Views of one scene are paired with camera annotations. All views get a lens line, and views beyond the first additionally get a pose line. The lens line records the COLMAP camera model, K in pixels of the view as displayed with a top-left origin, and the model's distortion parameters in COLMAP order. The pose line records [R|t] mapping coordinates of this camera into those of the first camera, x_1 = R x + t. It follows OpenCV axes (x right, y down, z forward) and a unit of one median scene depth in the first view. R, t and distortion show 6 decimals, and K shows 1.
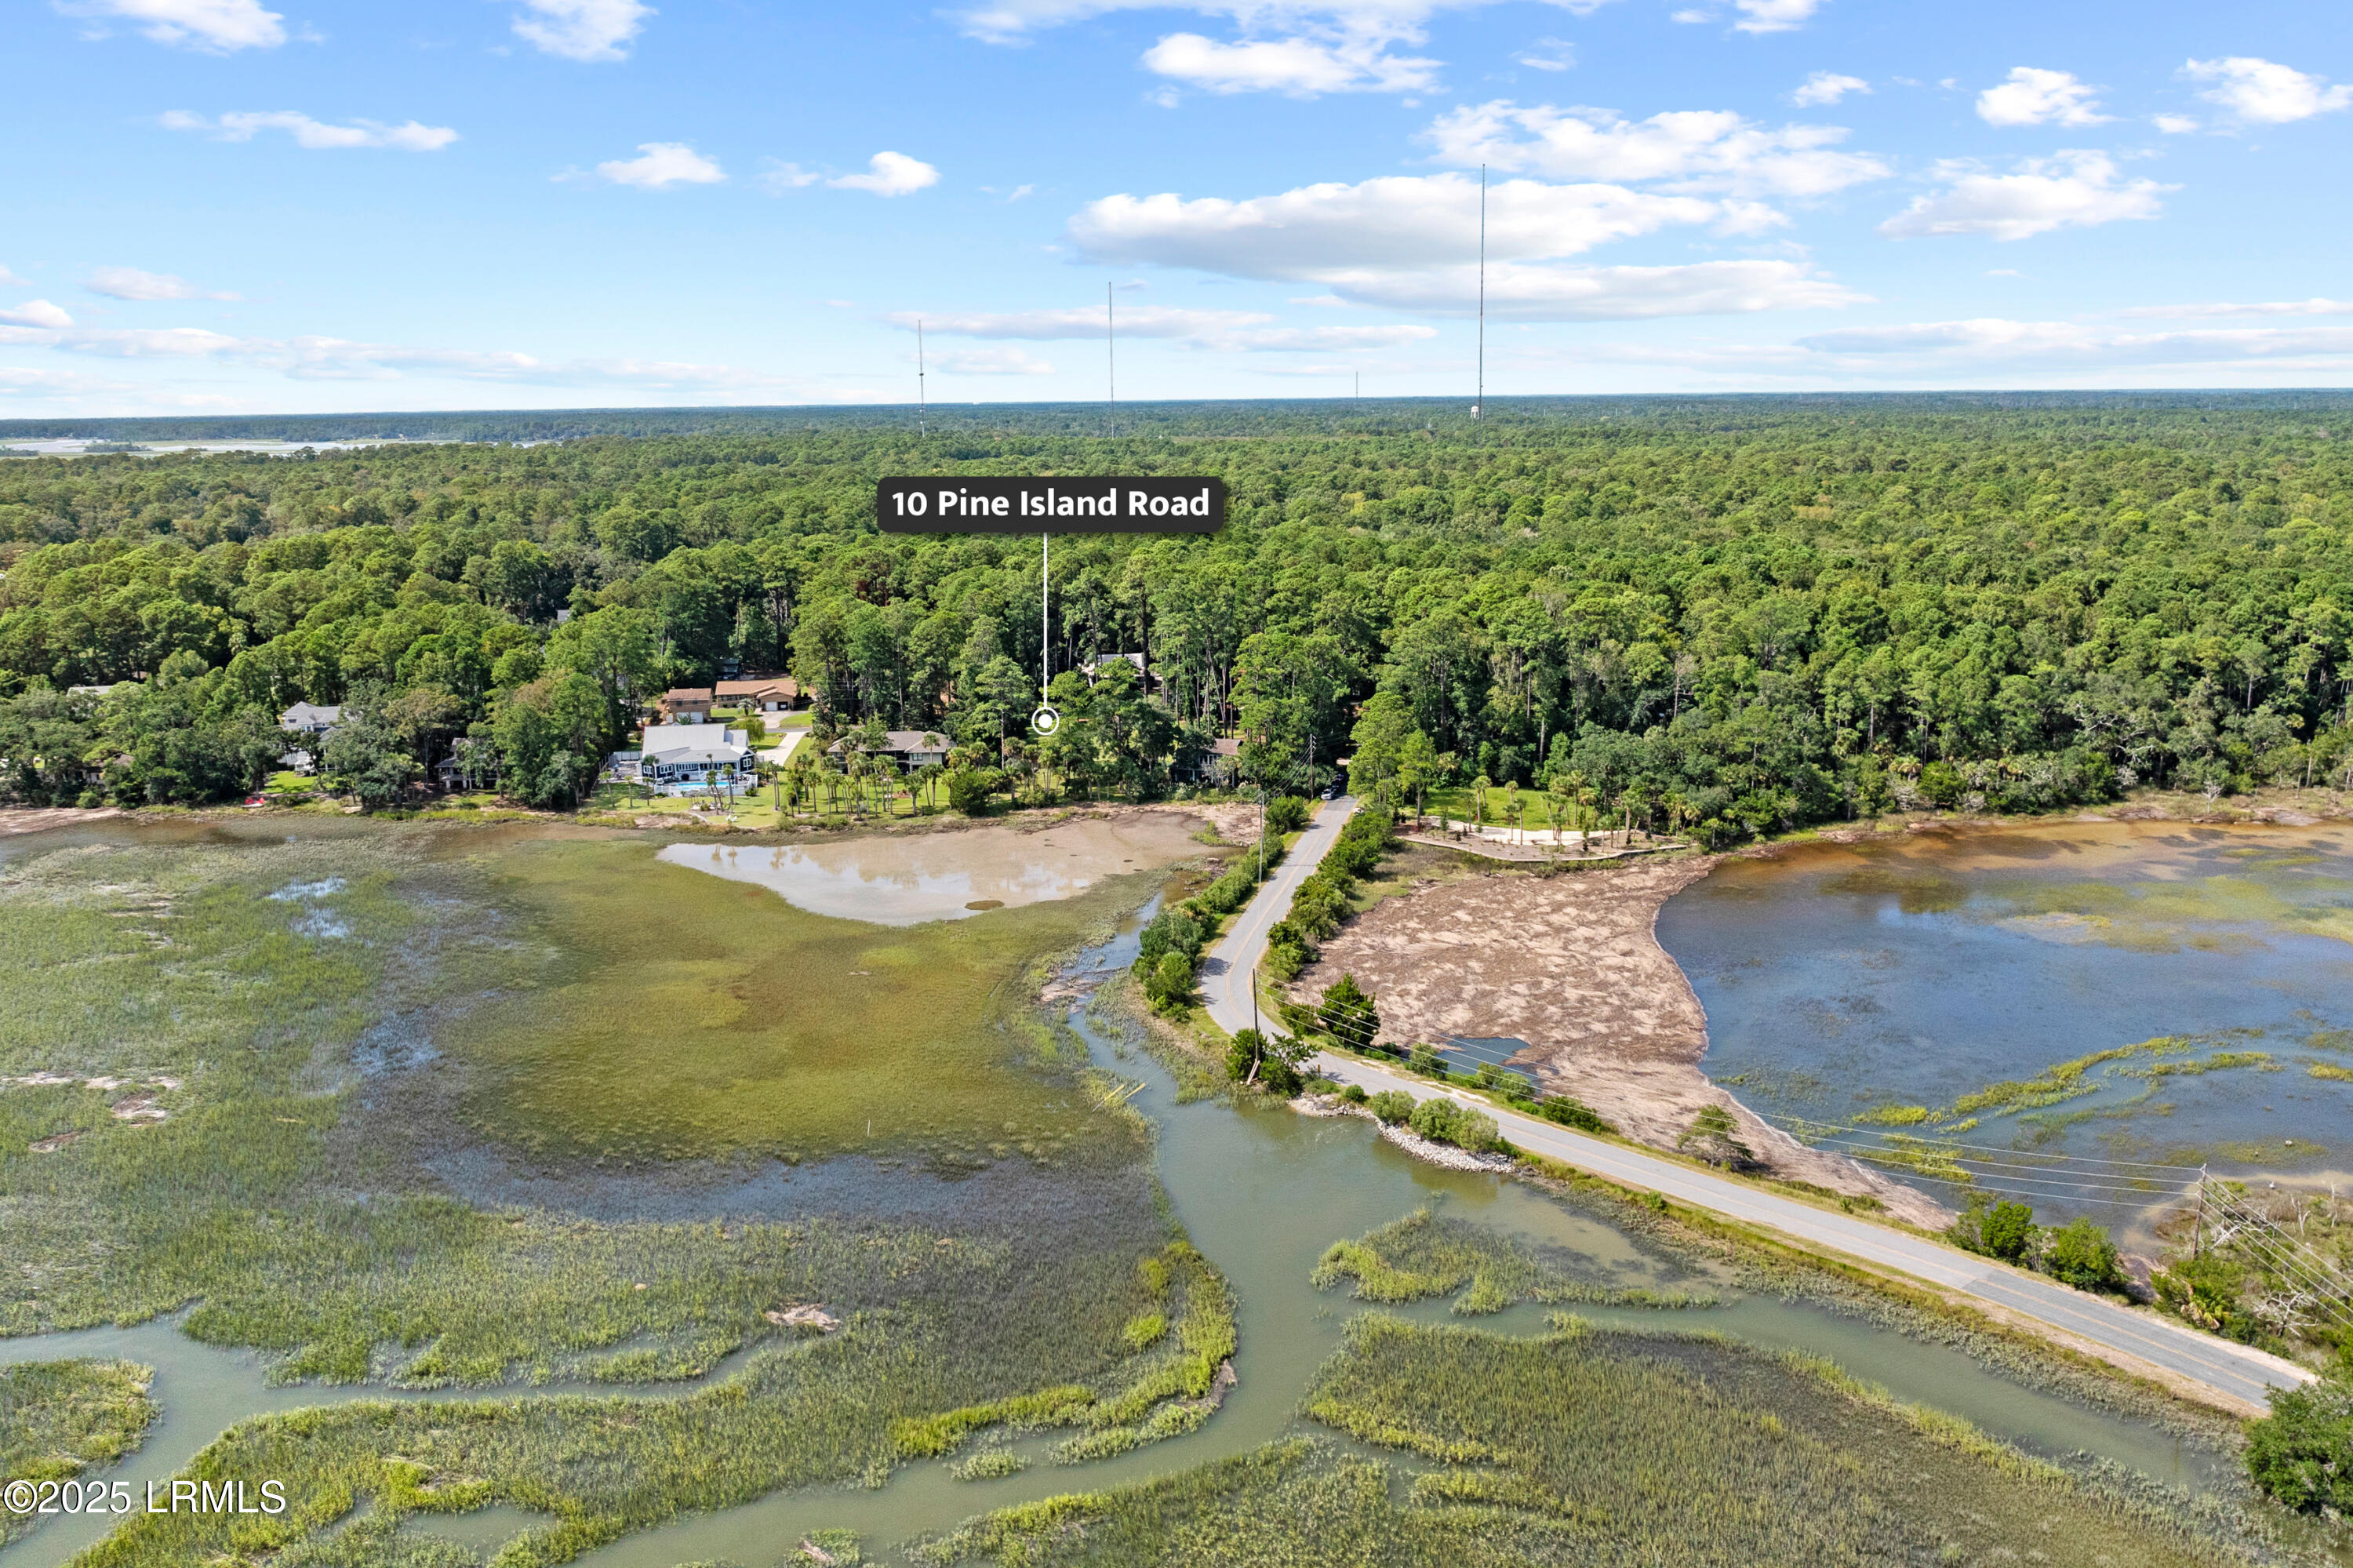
lens RADIAL K [[1880.2, 0, 1175.3], [0, 1880.2, 786.2], [0, 0, 1]] dist [-0.025748, 0.011813]
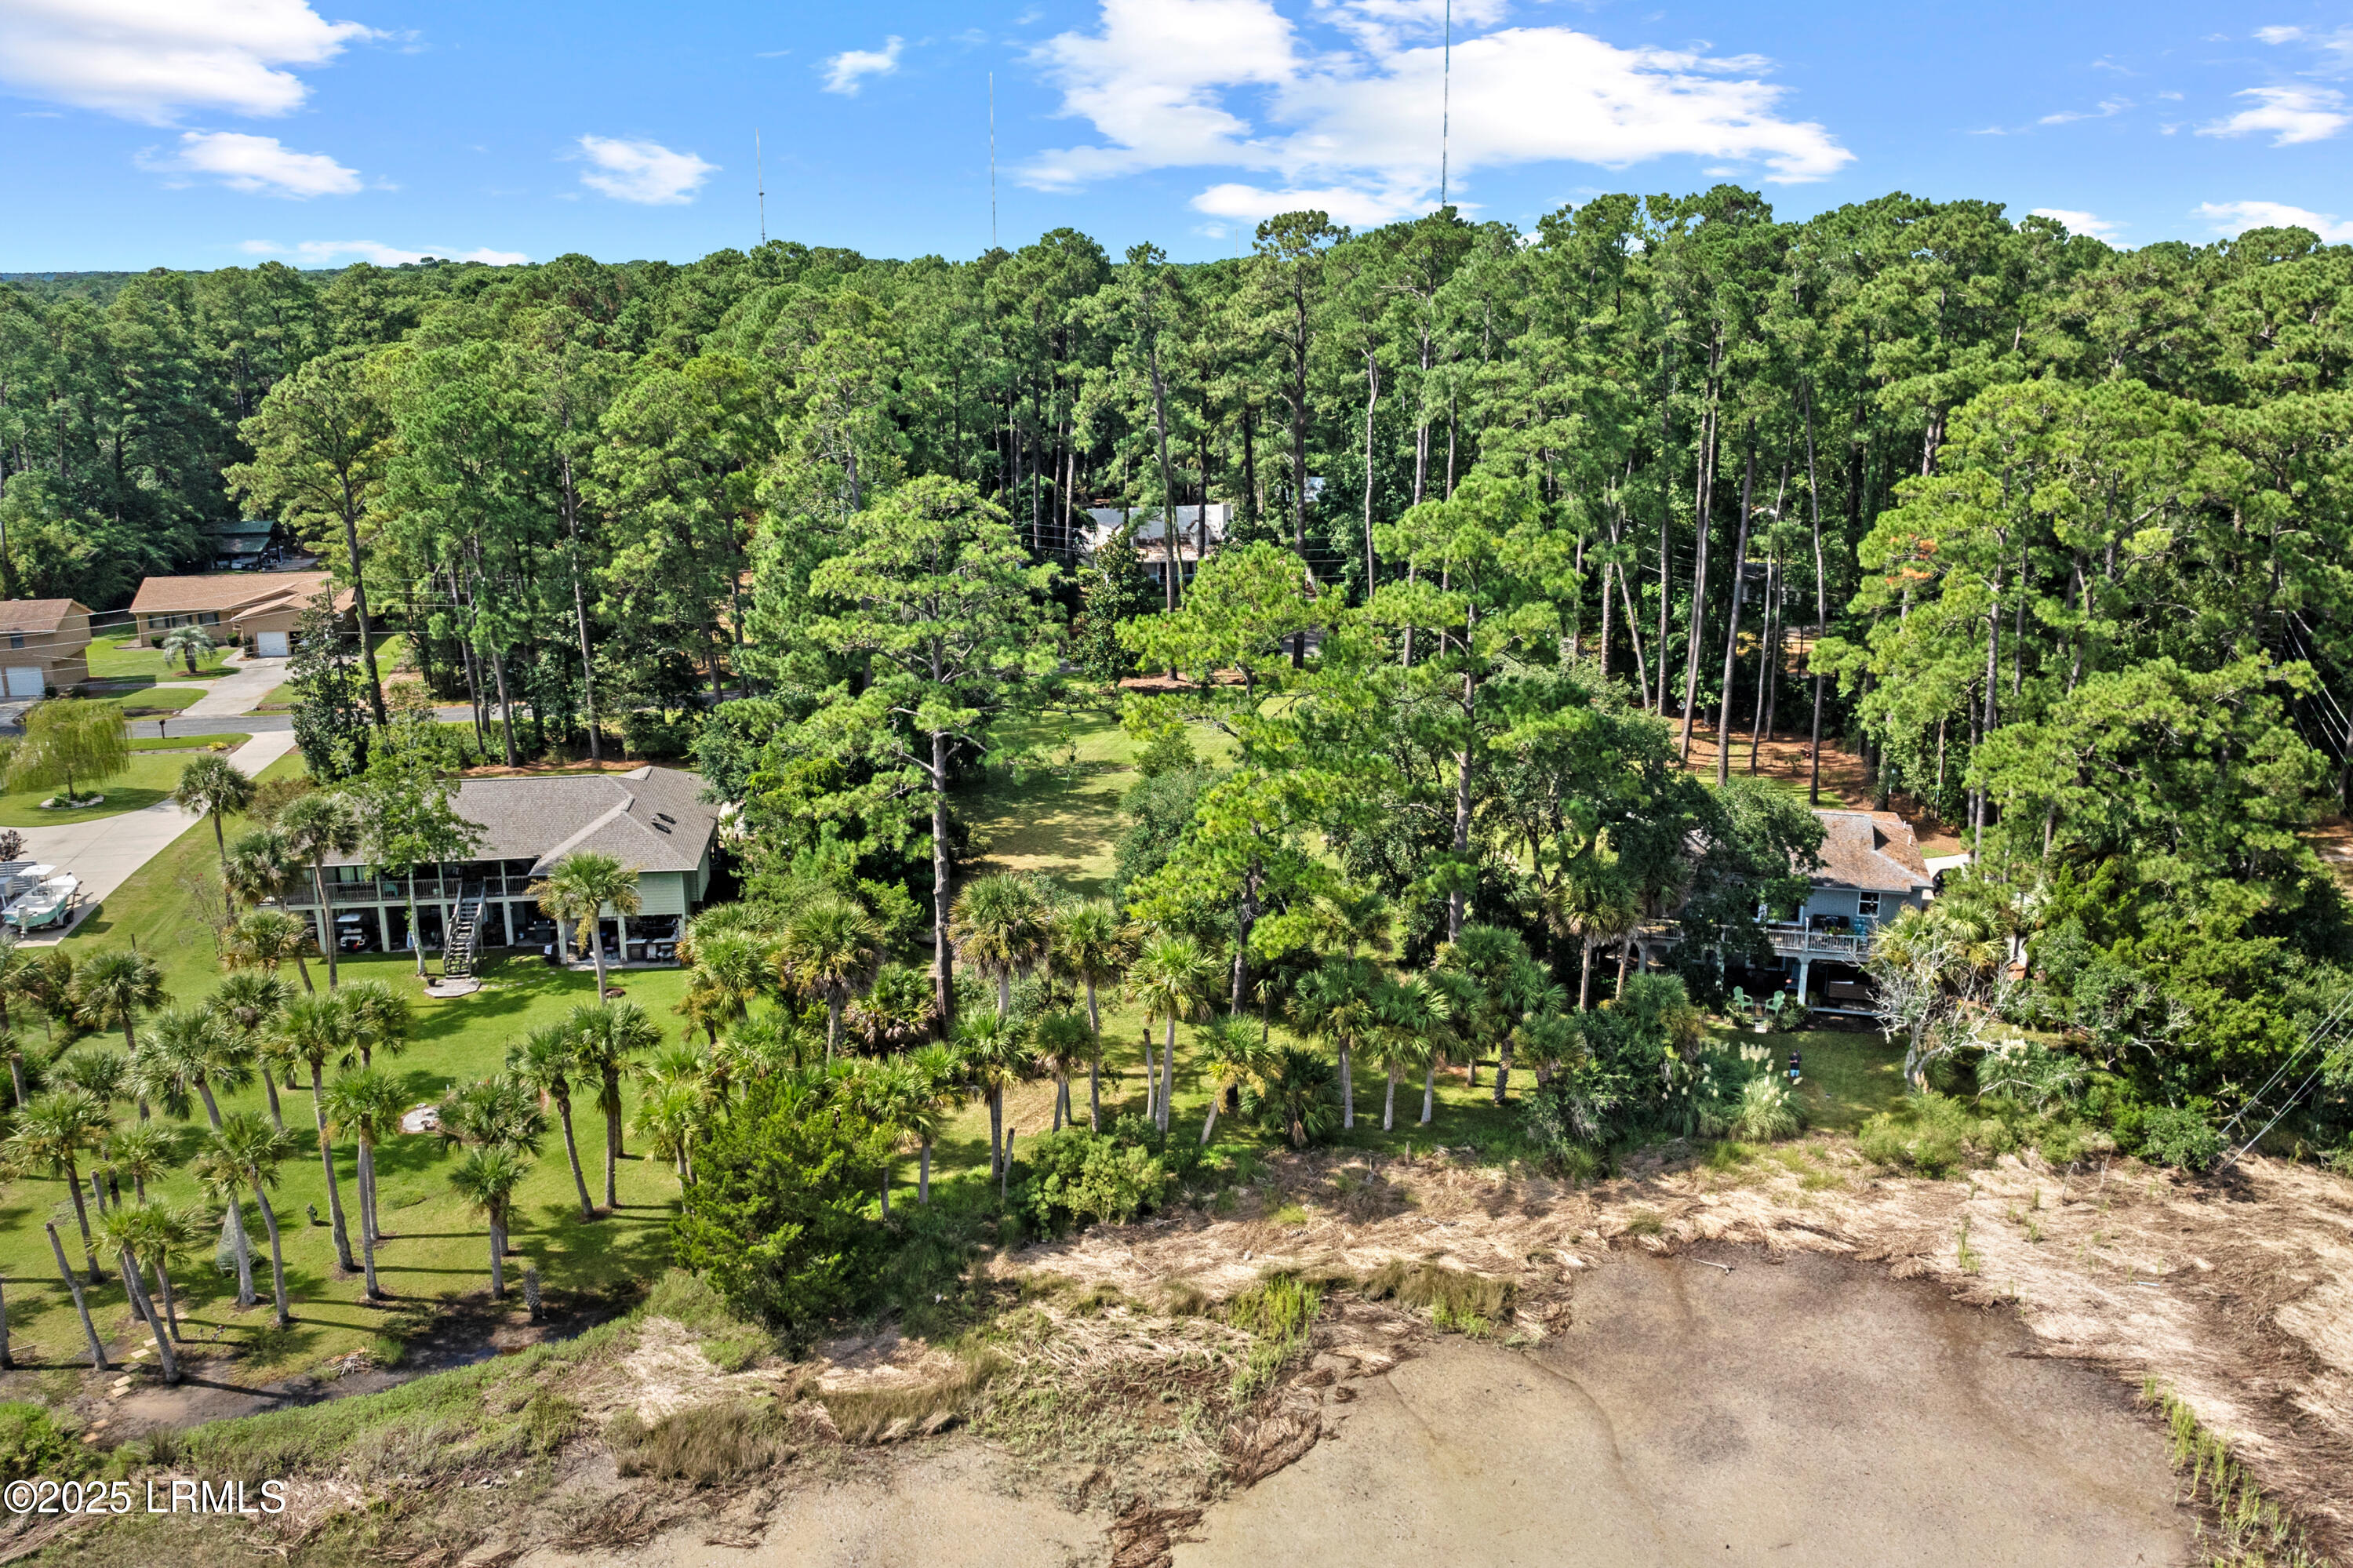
lens RADIAL K [[1880.2, 0, 1175.0], [0, 1880.2, 808.1], [0, 0, 1]] dist [-0.025748, 0.011813]
pose [[0.997317, -0.011930, 0.072231, -0.069358], [0.006464, 0.997130, 0.075432, -0.040600], [-0.072923, -0.074763, 0.994531, 0.673831]]
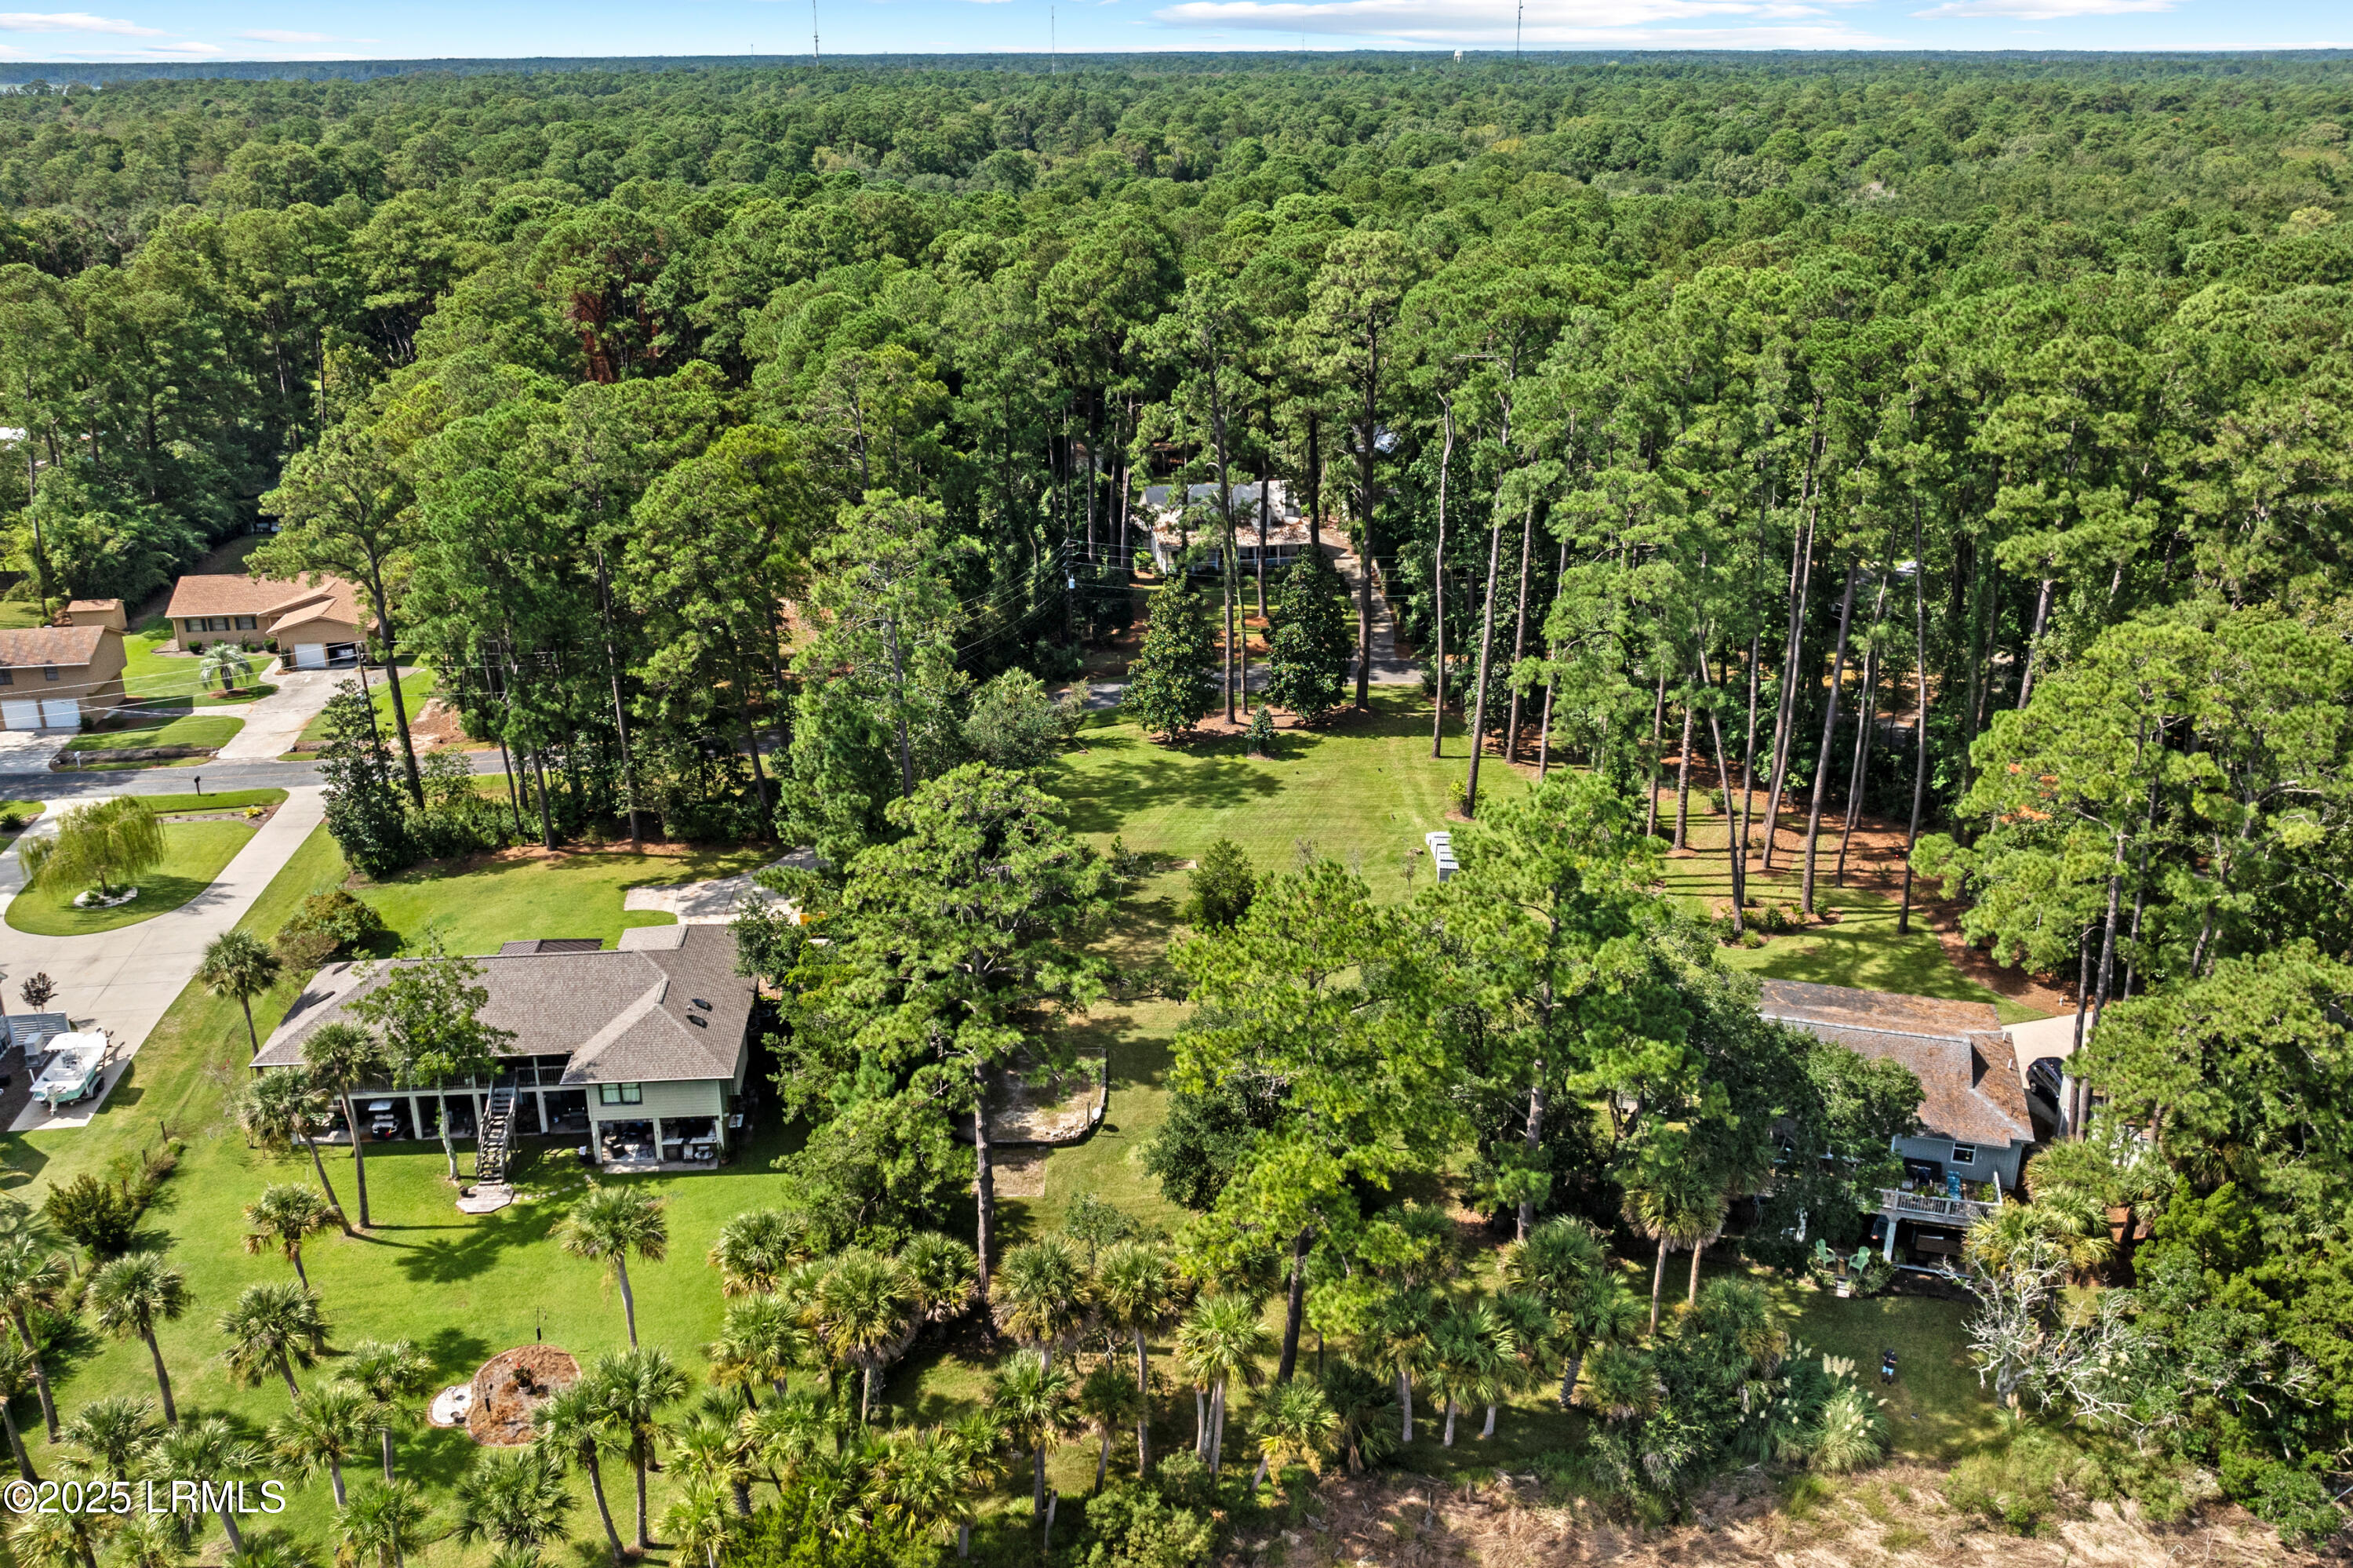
lens RADIAL K [[1880.2, 0, 1169.8], [0, 1880.2, 784.8], [0, 0, 1]] dist [-0.025748, 0.011813]
pose [[0.999254, -0.006538, 0.038073, -0.067961], [0.000043, 0.985762, 0.168149, -0.087044], [-0.038630, -0.168022, 0.985026, 0.691756]]
